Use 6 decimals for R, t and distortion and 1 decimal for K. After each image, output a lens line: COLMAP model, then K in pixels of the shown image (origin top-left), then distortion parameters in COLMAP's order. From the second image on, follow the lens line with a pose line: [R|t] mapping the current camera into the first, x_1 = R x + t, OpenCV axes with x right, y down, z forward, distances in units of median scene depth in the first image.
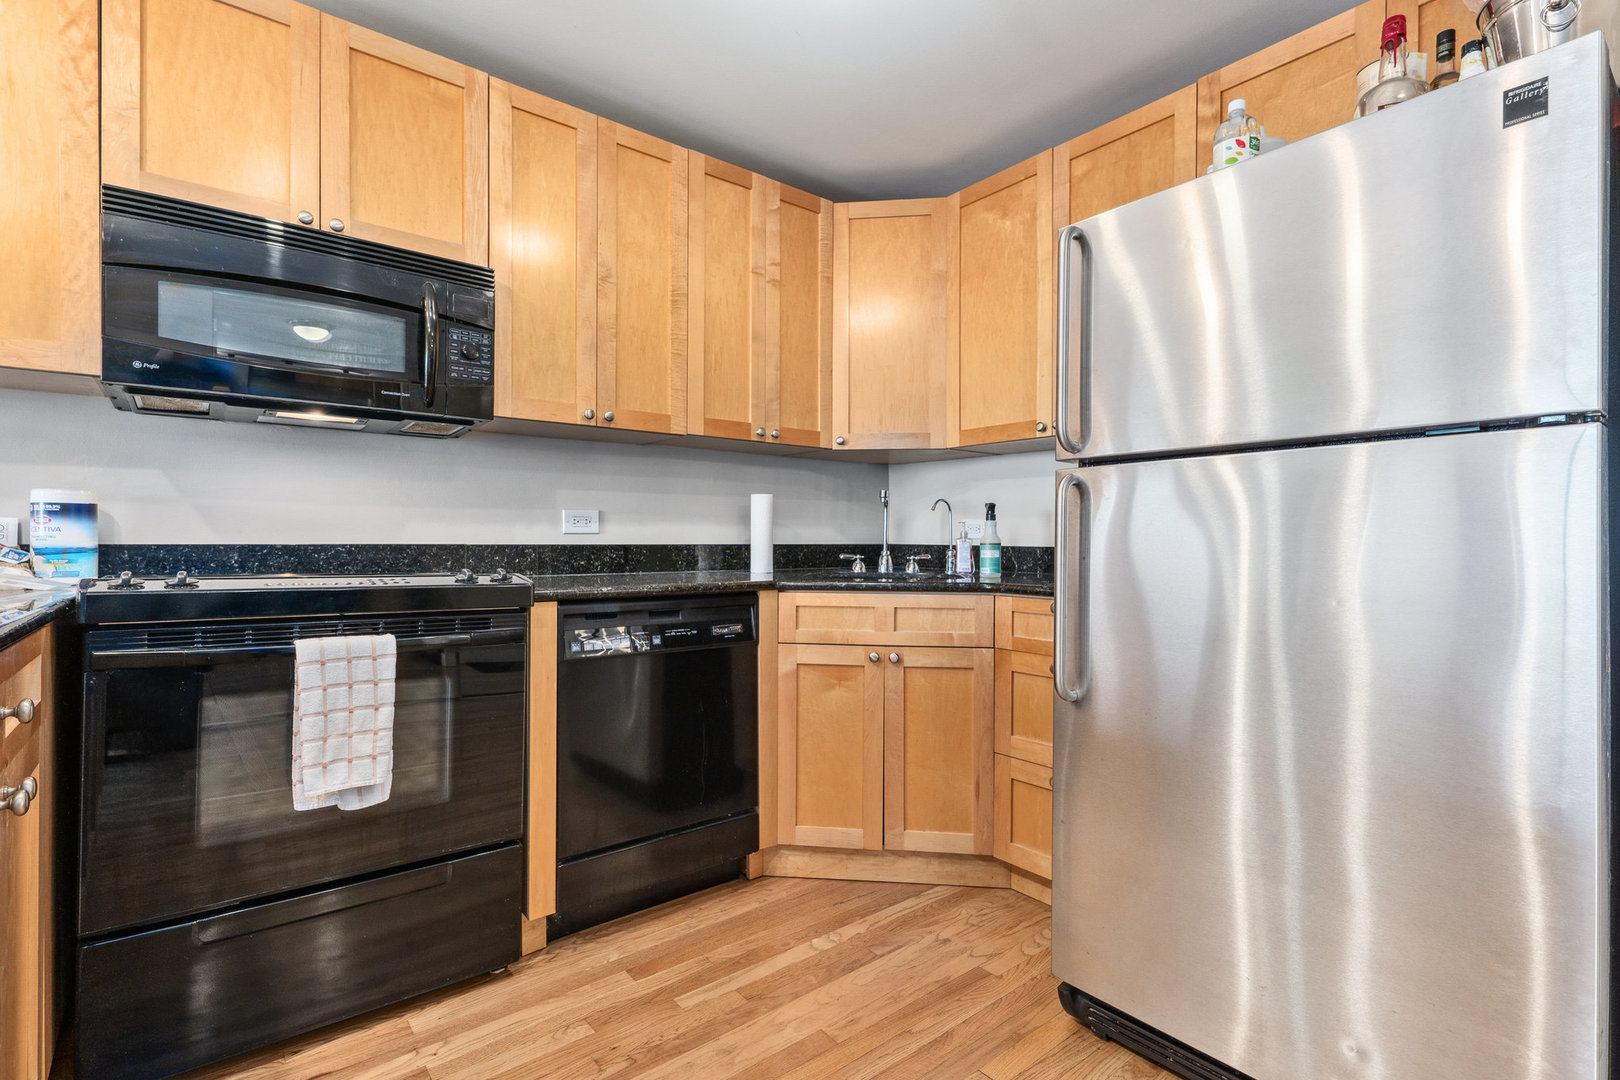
lens RADIAL K [[763.2, 0, 810.9], [0, 763.2, 541.7], [0, 0, 1]] dist [0.002554, 0.000570]
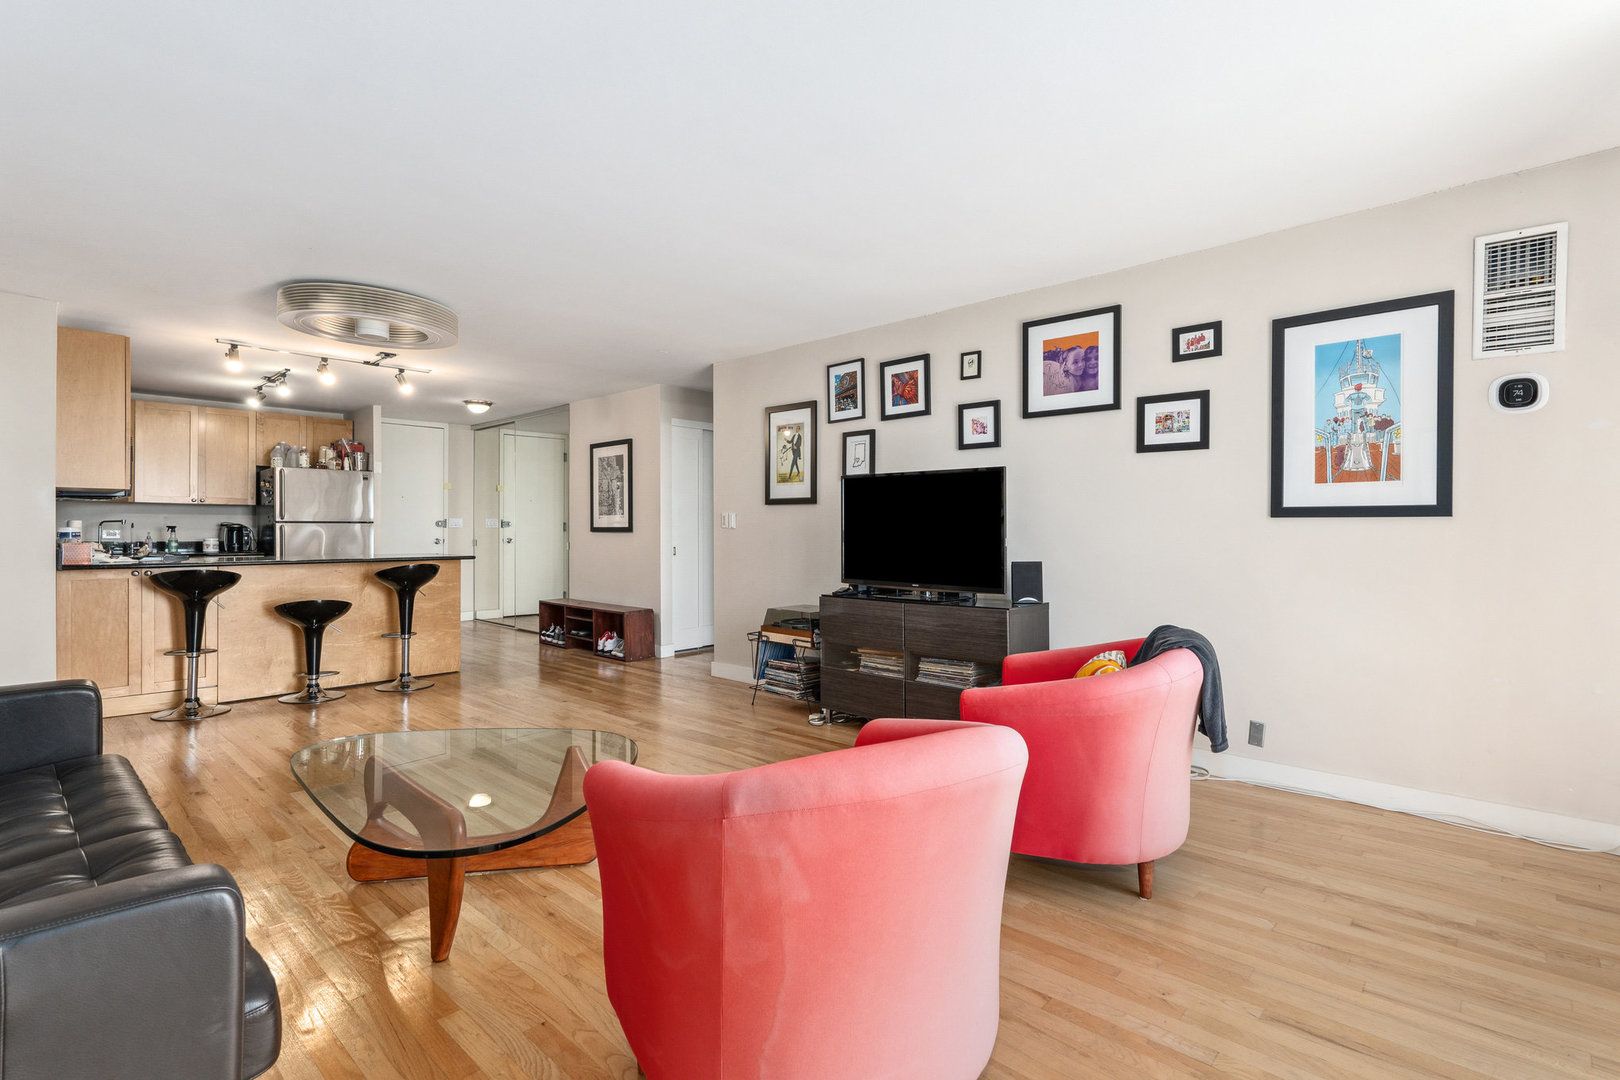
lens RADIAL K [[763.2, 0, 811.1], [0, 763.2, 530.3], [0, 0, 1]] dist [0.002554, 0.000570]
pose [[-0.140199, -0.001931, 0.990121, -3.293769], [-0.002122, 0.999996, 0.001650, -0.052271], [-0.990121, -0.001870, -0.140203, -1.041970]]
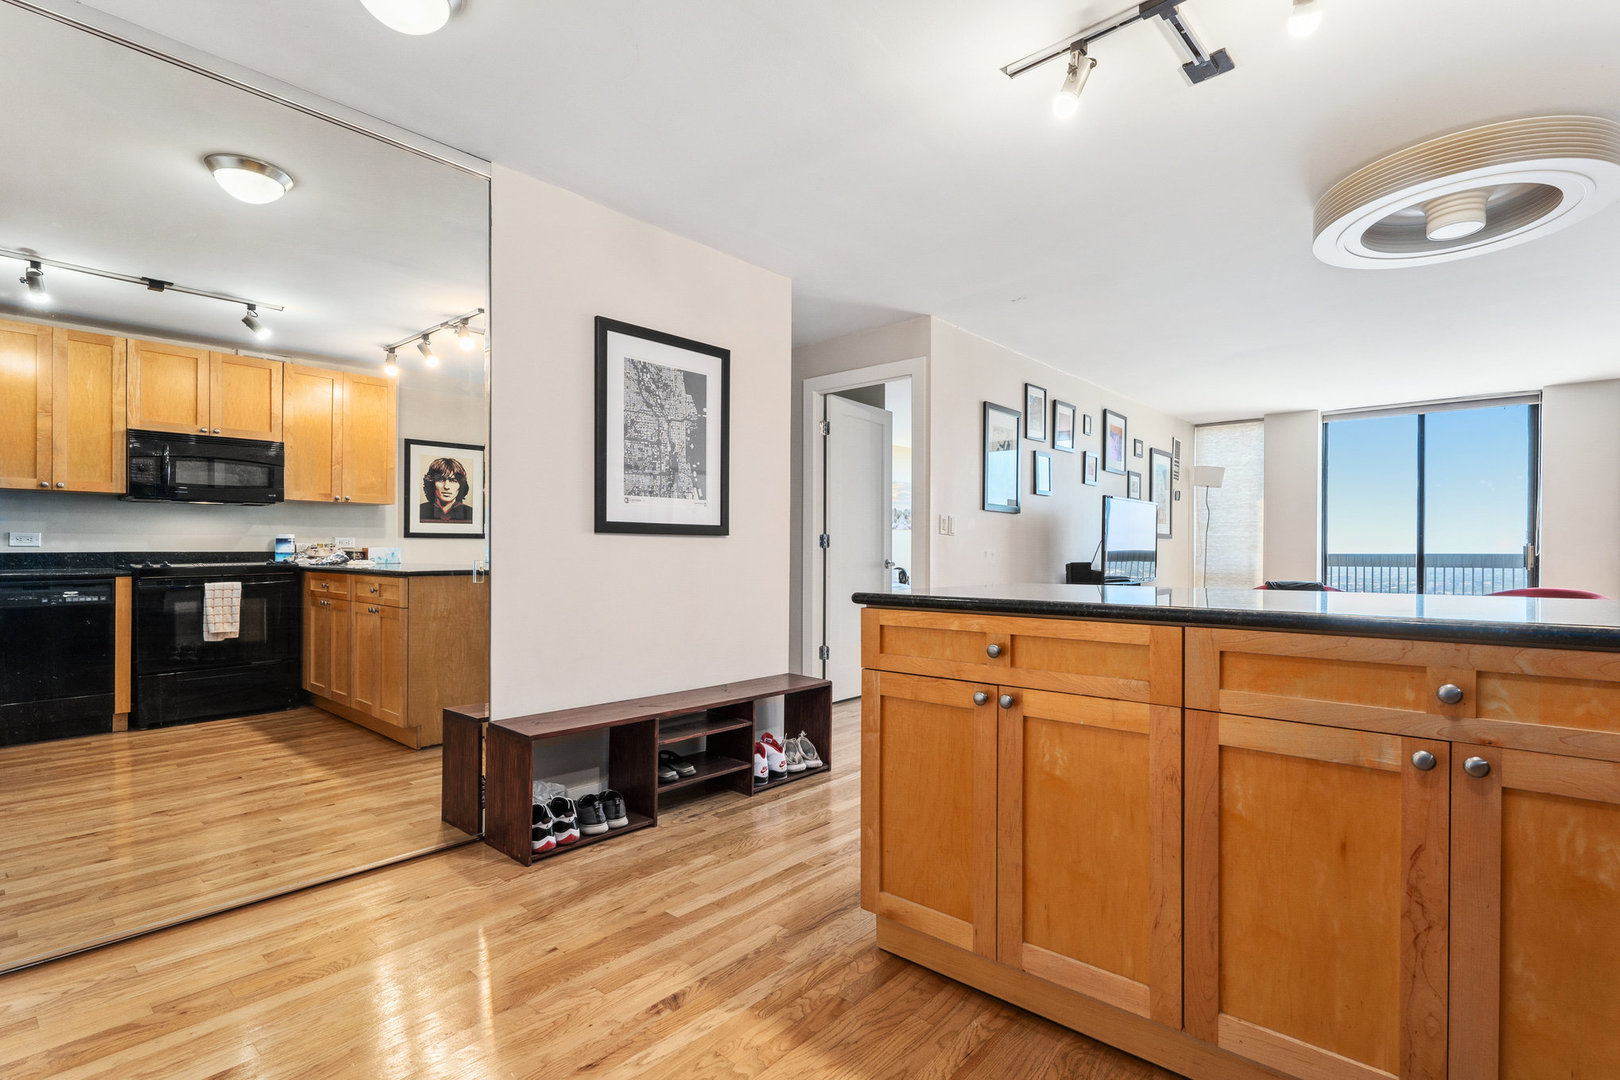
lens RADIAL K [[763.2, 0, 814.1], [0, 763.2, 557.6], [0, 0, 1]] dist [0.002554, 0.000570]
pose [[-0.986234, -0.003249, -0.165321, 0.067233], [-0.004408, 0.999968, 0.006650, -0.005058], [0.165295, 0.007287, -0.986217, 0.871723]]
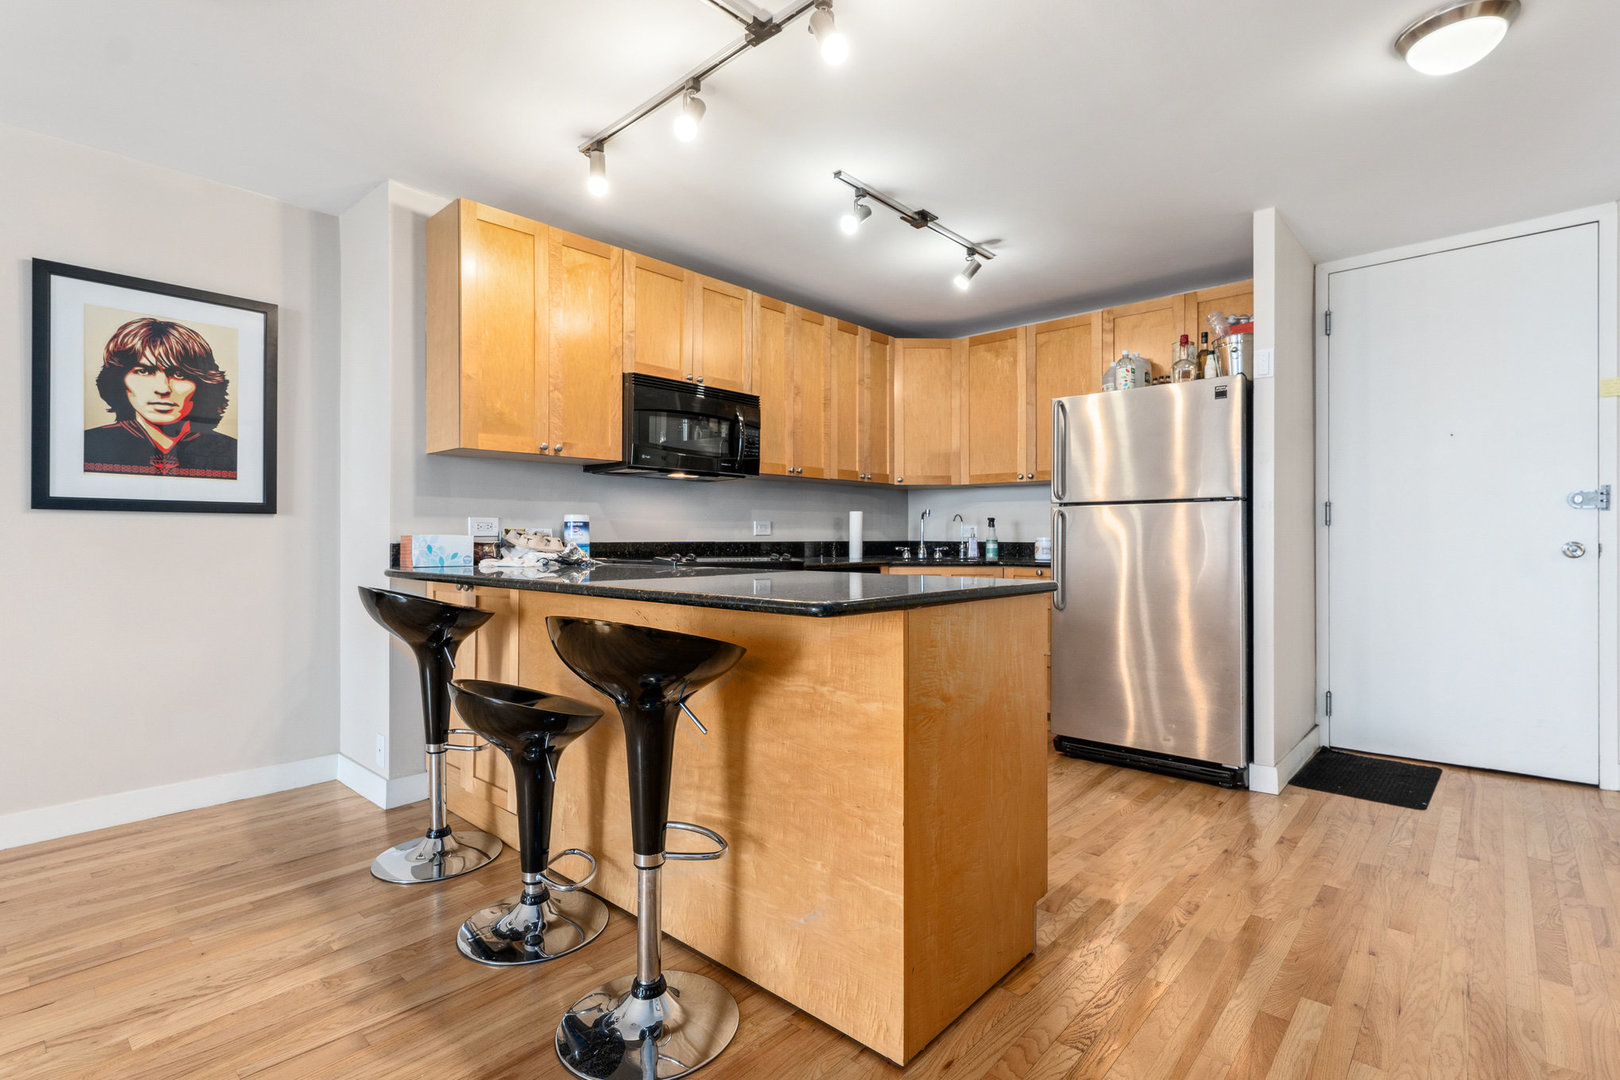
lens RADIAL K [[763.2, 0, 811.5], [0, 763.2, 535.9], [0, 0, 1]] dist [0.002554, 0.000570]
pose [[0.987548, -0.001032, 0.157318, -0.545742], [0.001174, 0.999999, -0.000813, -0.008338], [-0.157317, 0.000988, 0.987548, -0.827855]]
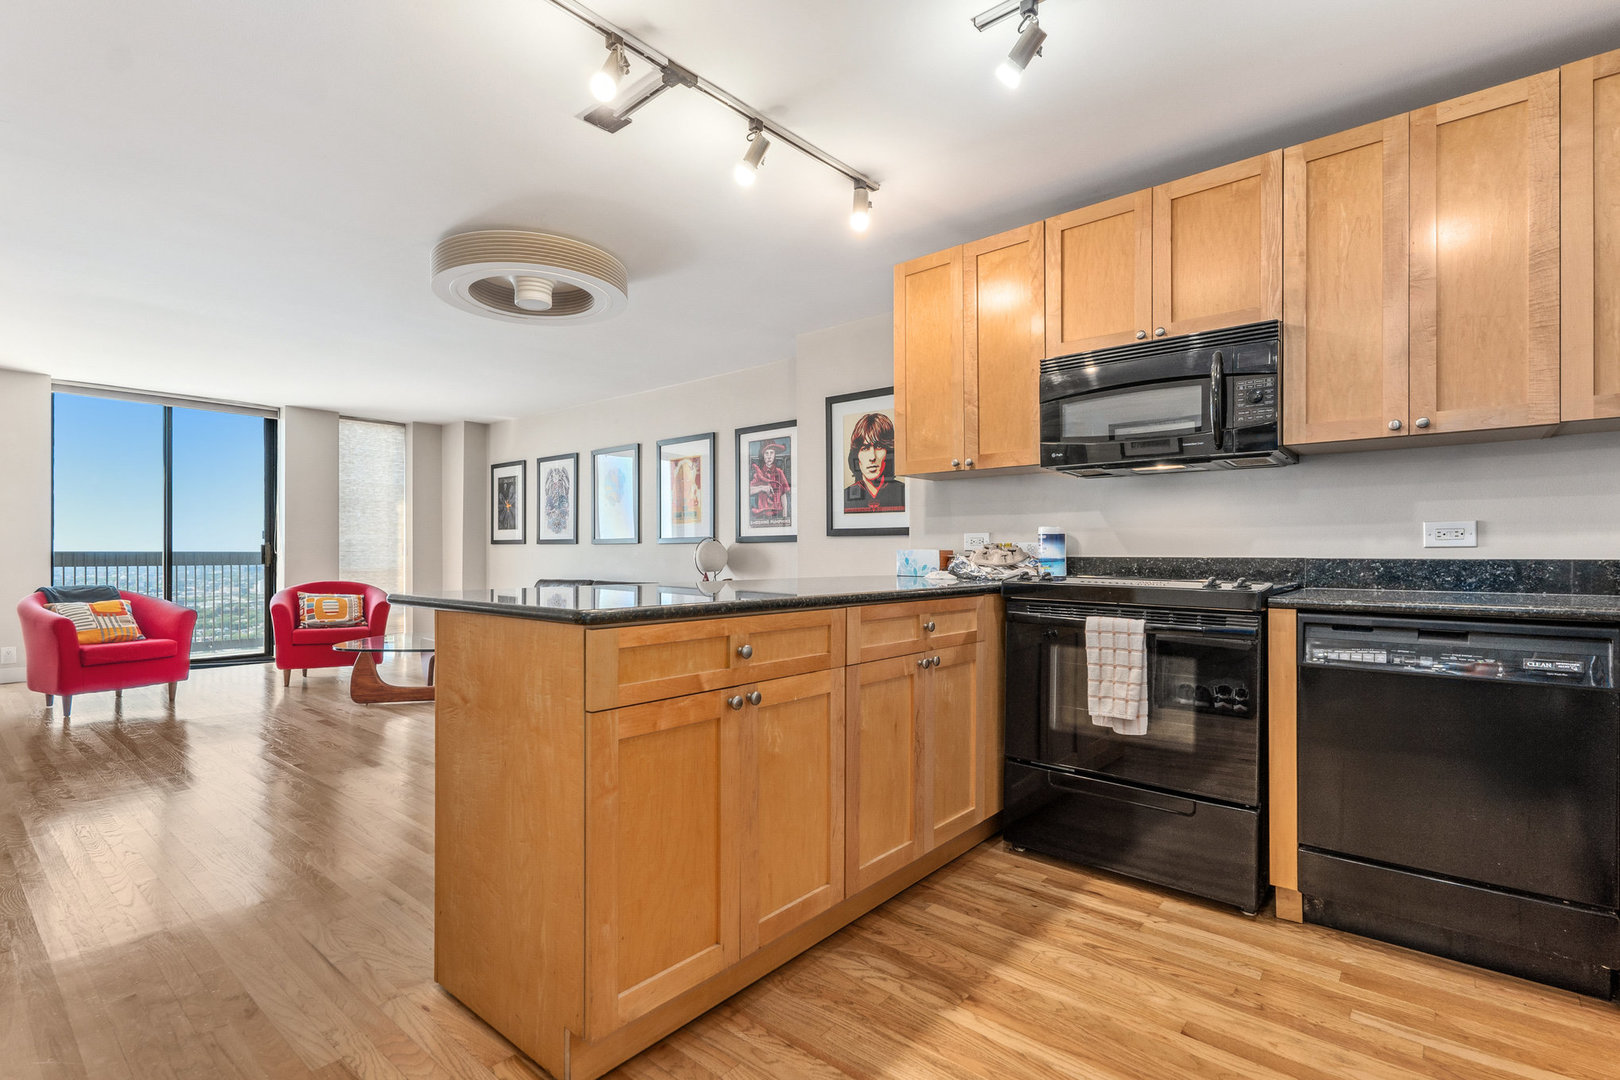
lens RADIAL K [[763.2, 0, 811.5], [0, 763.2, 552.3], [0, 0, 1]] dist [0.002554, 0.000570]
pose [[0.186246, -0.001882, -0.982501, 0.545866], [-0.000181, 0.999998, -0.001950, -0.002620], [0.982503, 0.000541, 0.186246, 0.086361]]
